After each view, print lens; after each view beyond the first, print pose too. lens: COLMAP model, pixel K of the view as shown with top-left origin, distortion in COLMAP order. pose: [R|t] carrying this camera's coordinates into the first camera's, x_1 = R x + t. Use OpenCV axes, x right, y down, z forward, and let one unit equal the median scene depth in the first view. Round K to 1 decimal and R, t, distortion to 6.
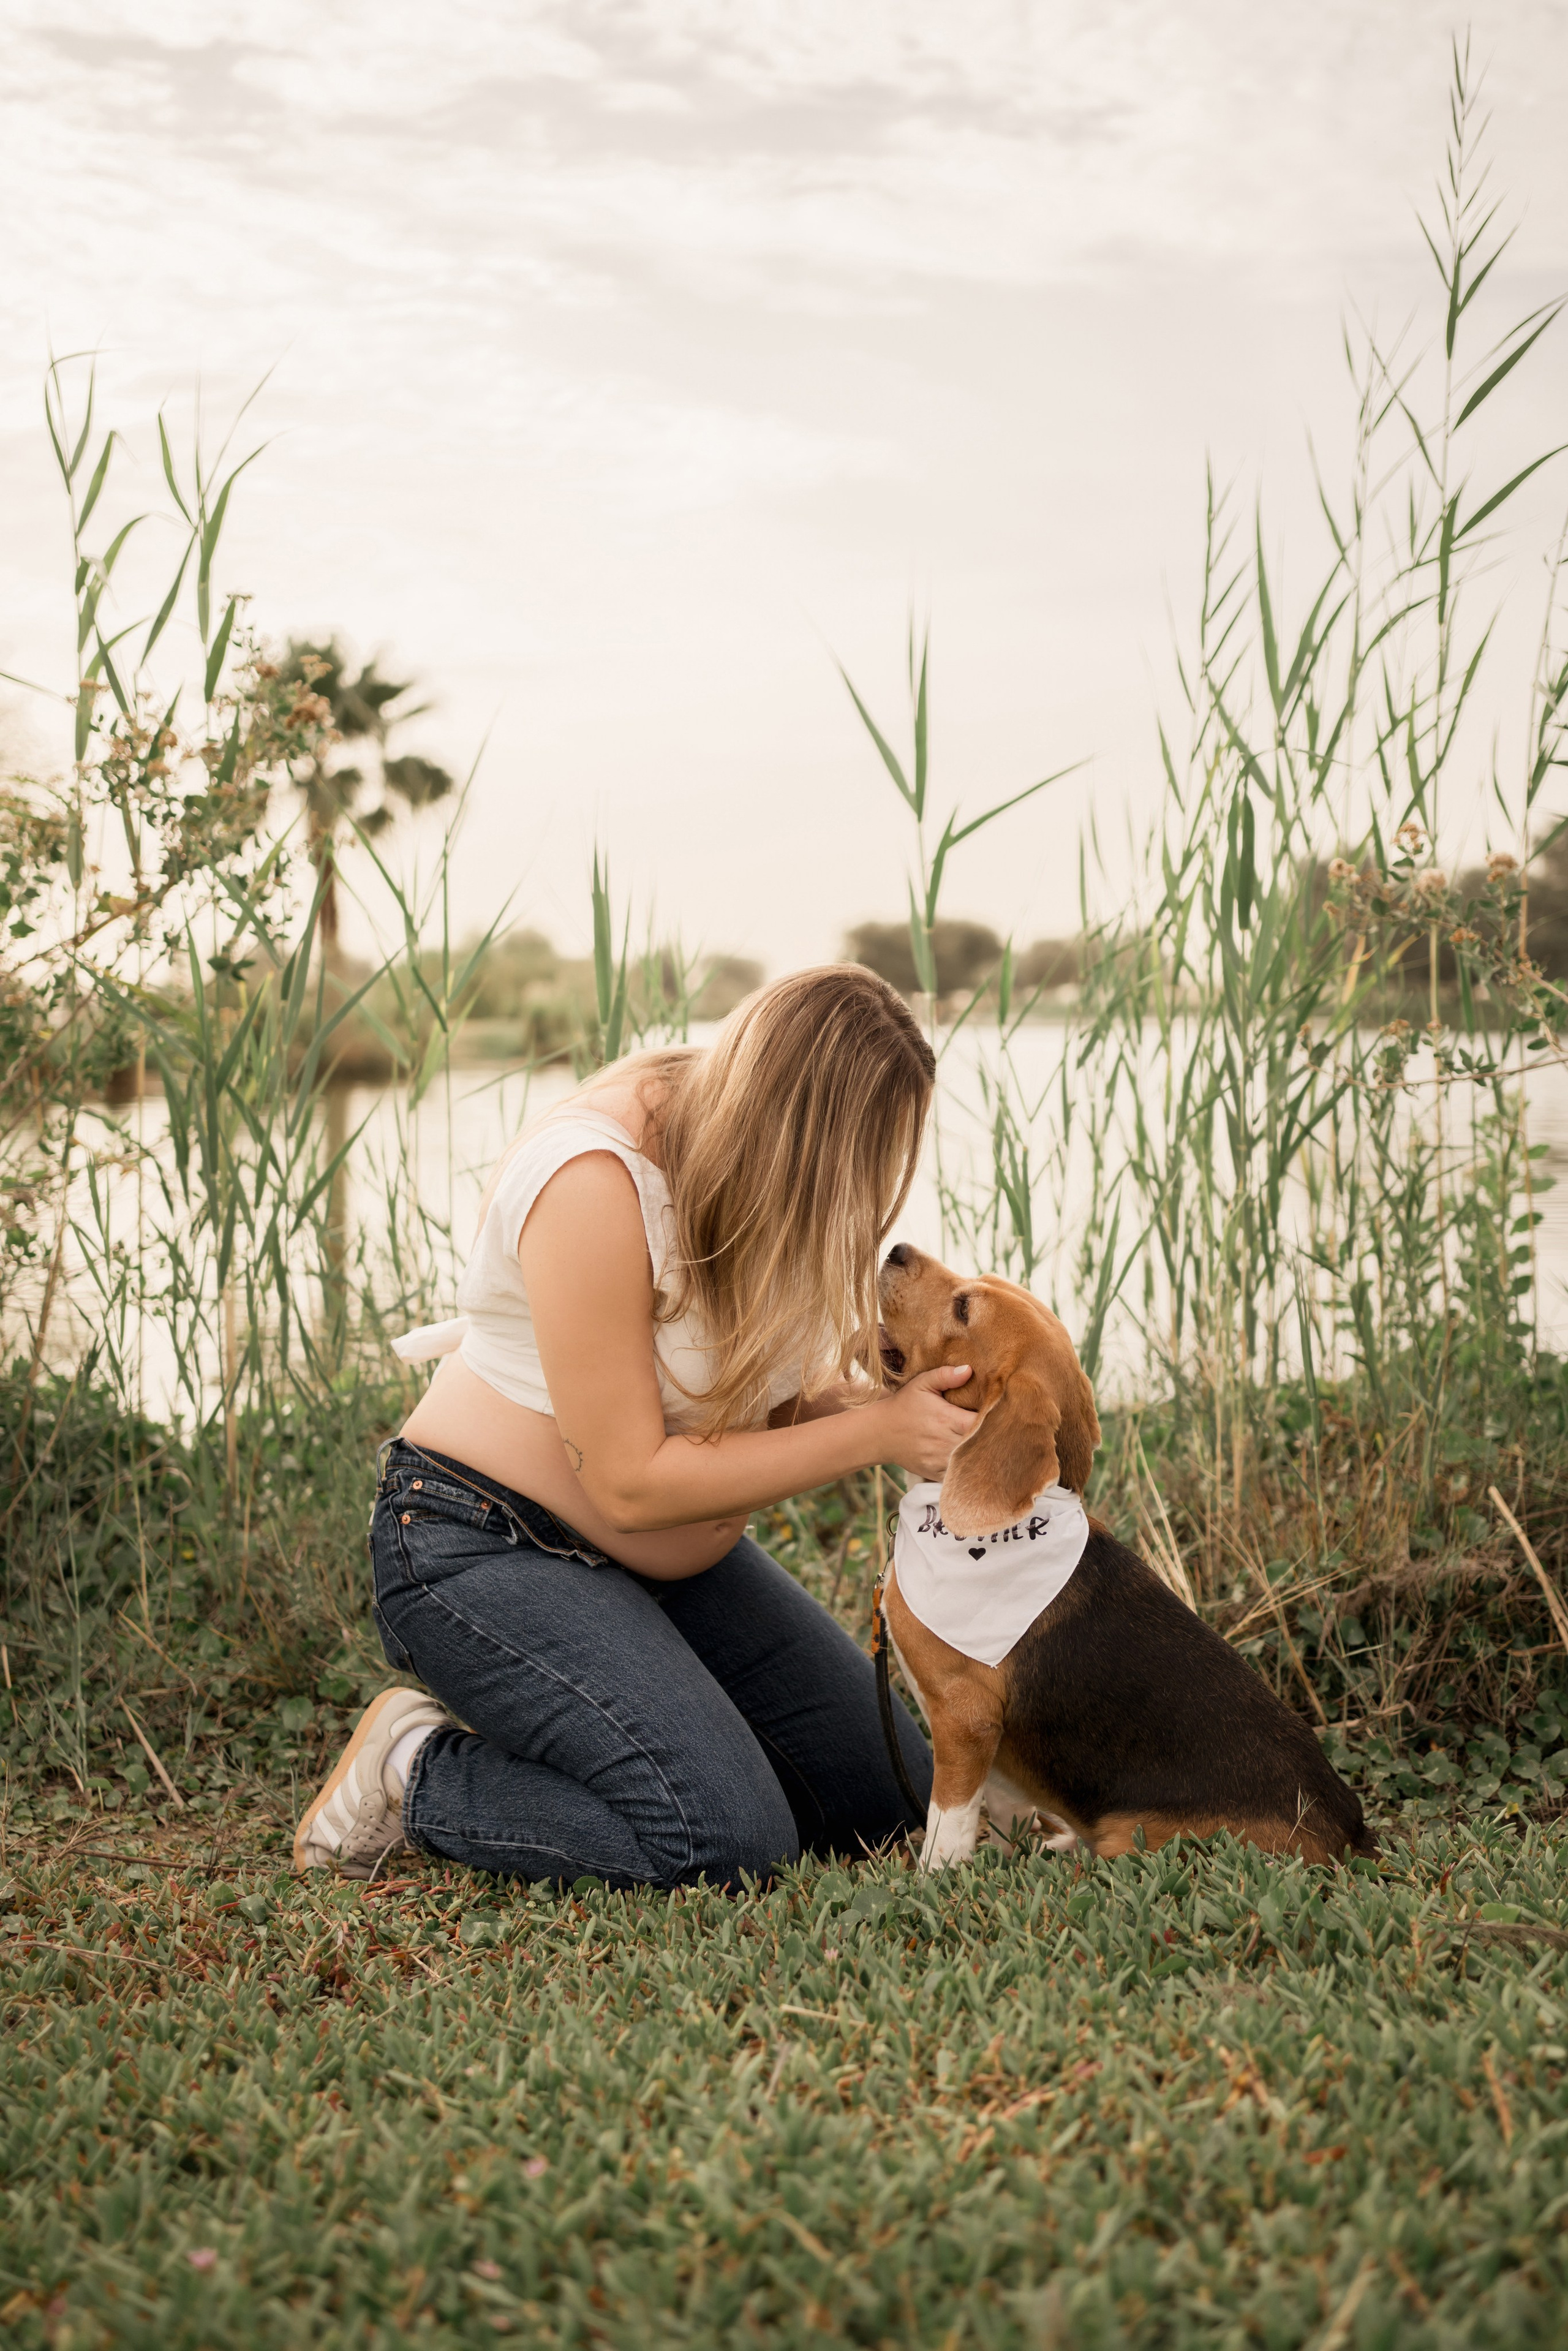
lens RADIAL K [[2310.0, 0, 803.0], [0, 2310.0, 1168.8], [0, 0, 1]] dist [-0.030418, 0.150148]
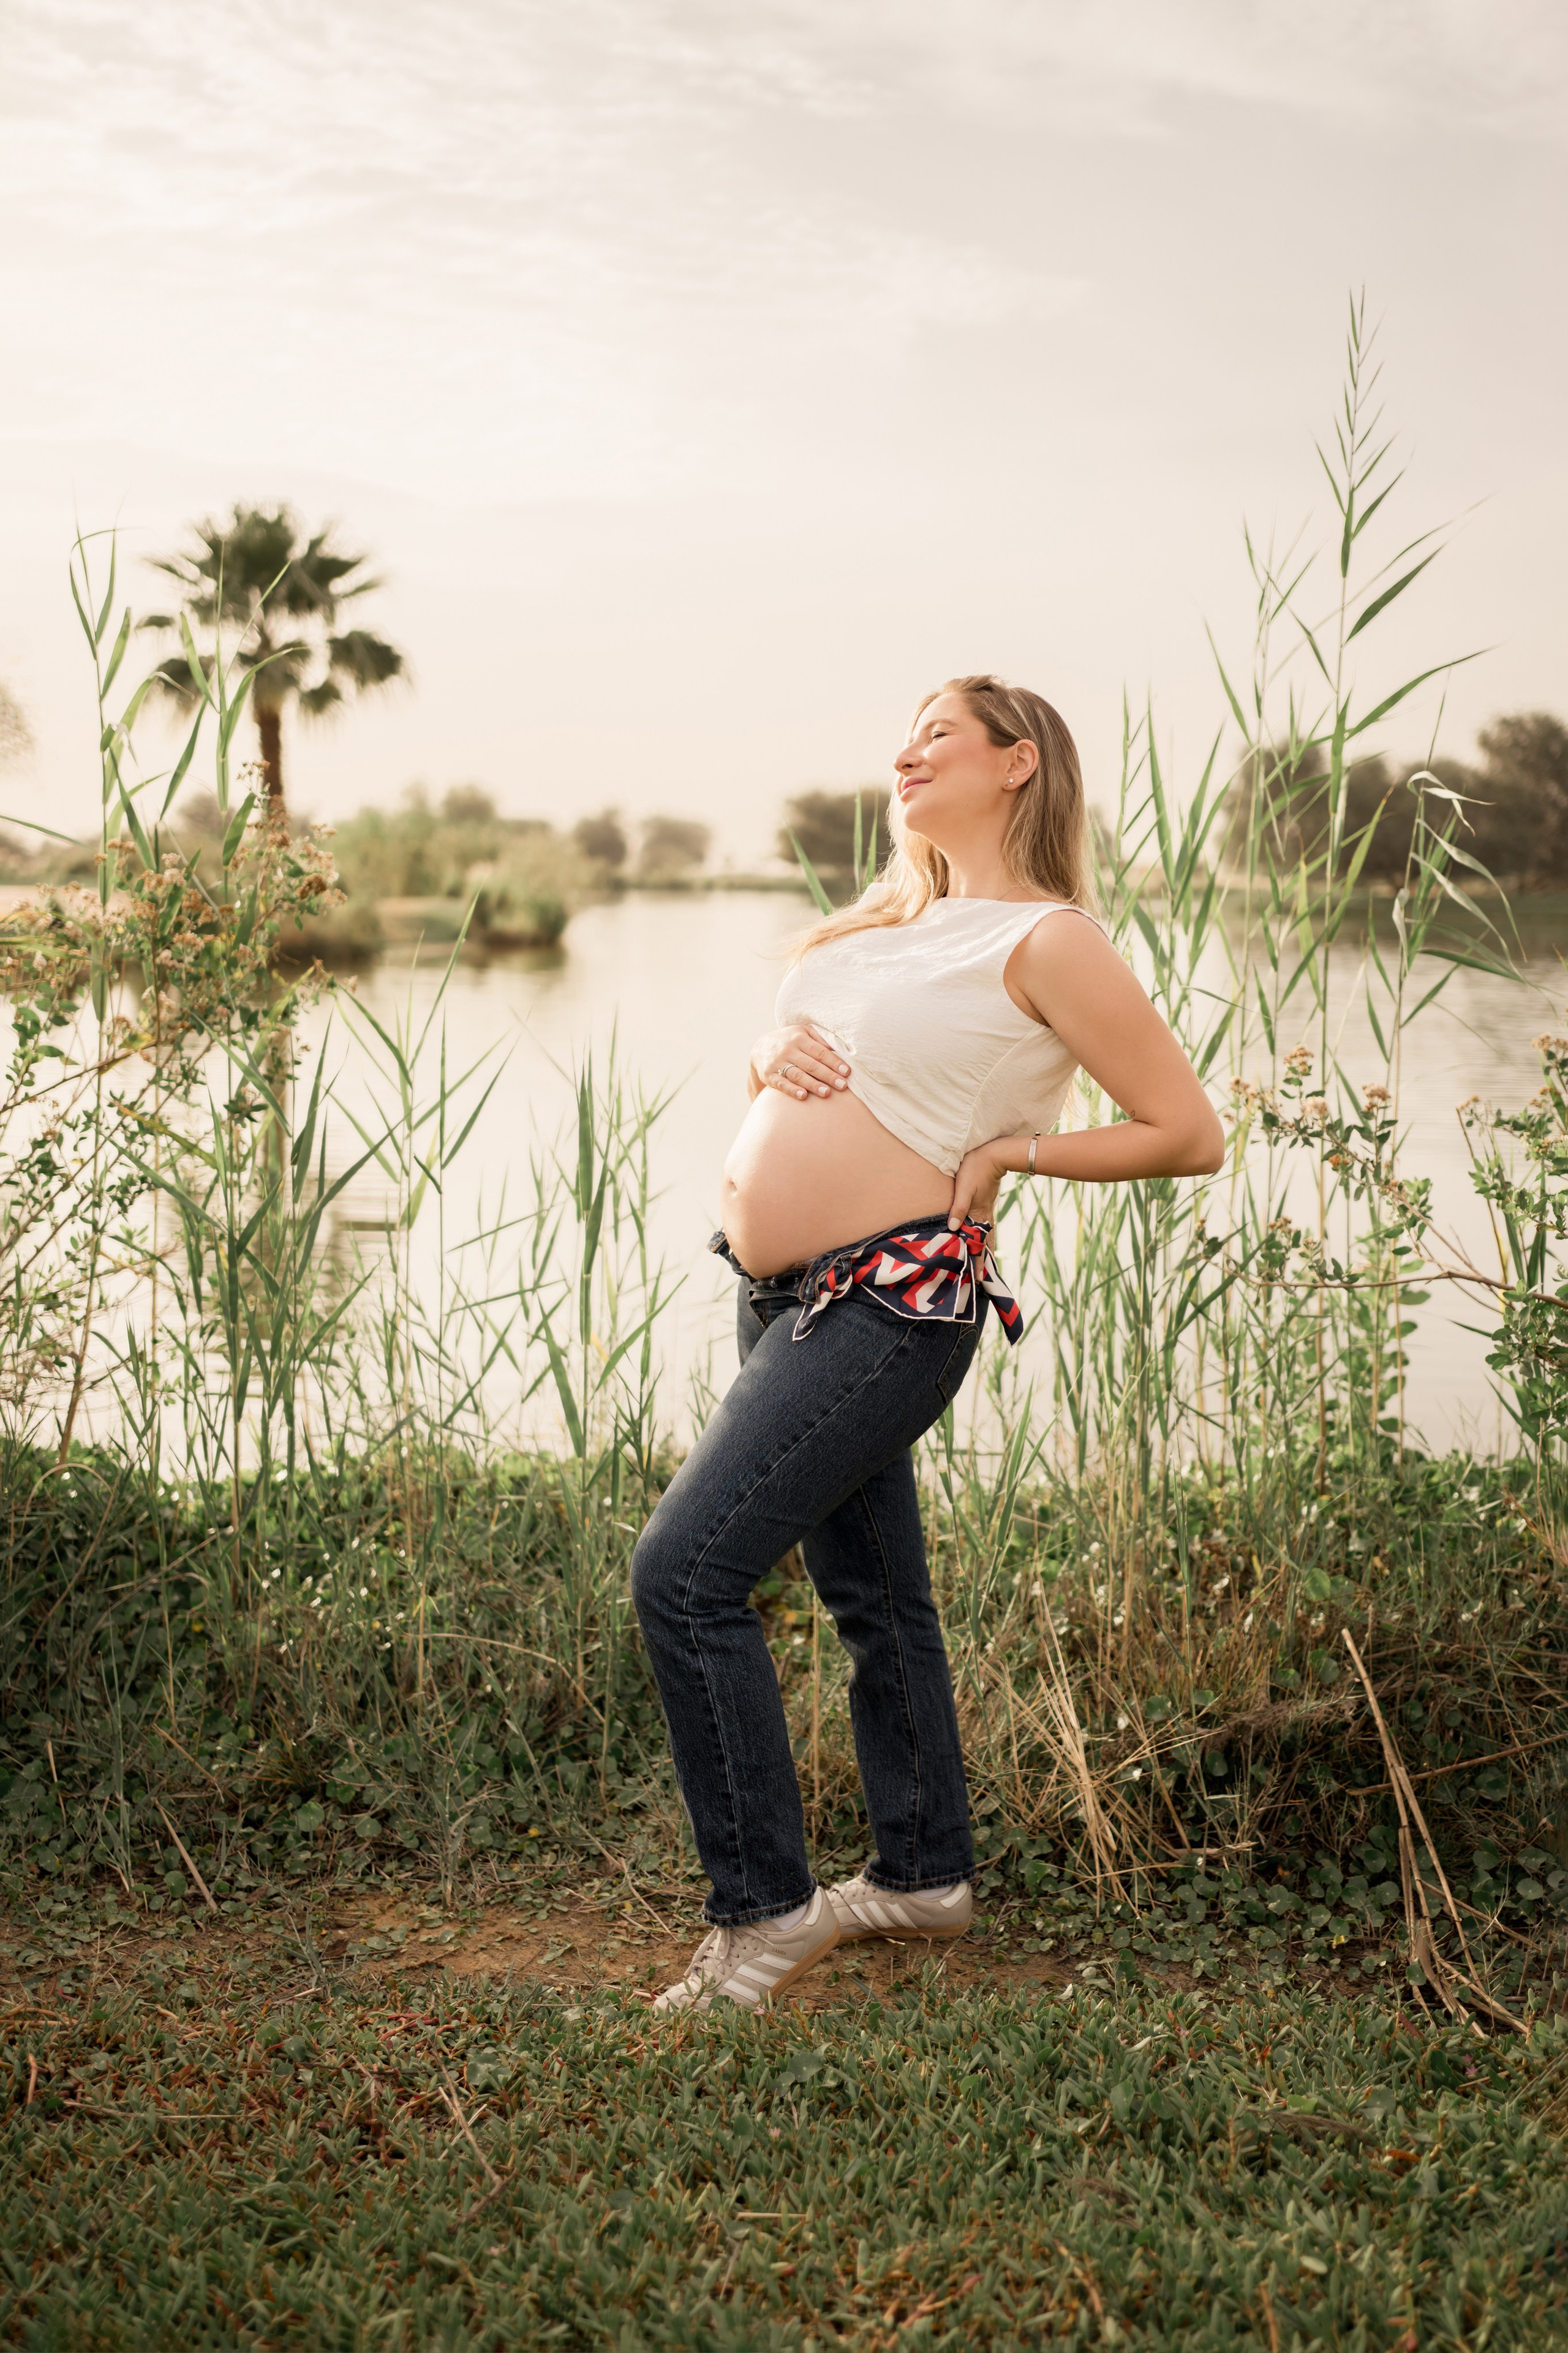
lens RADIAL K [[2317.2, 0, 795.9], [0, 2317.2, 1175.5], [0, 0, 1]] dist [-0.034691, 0.165178]
pose [[0.999283, 0.027619, 0.025905, -0.013497], [-0.029206, 0.997584, 0.063028, -0.163018], [-0.024102, -0.063739, 0.997675, -0.143740]]
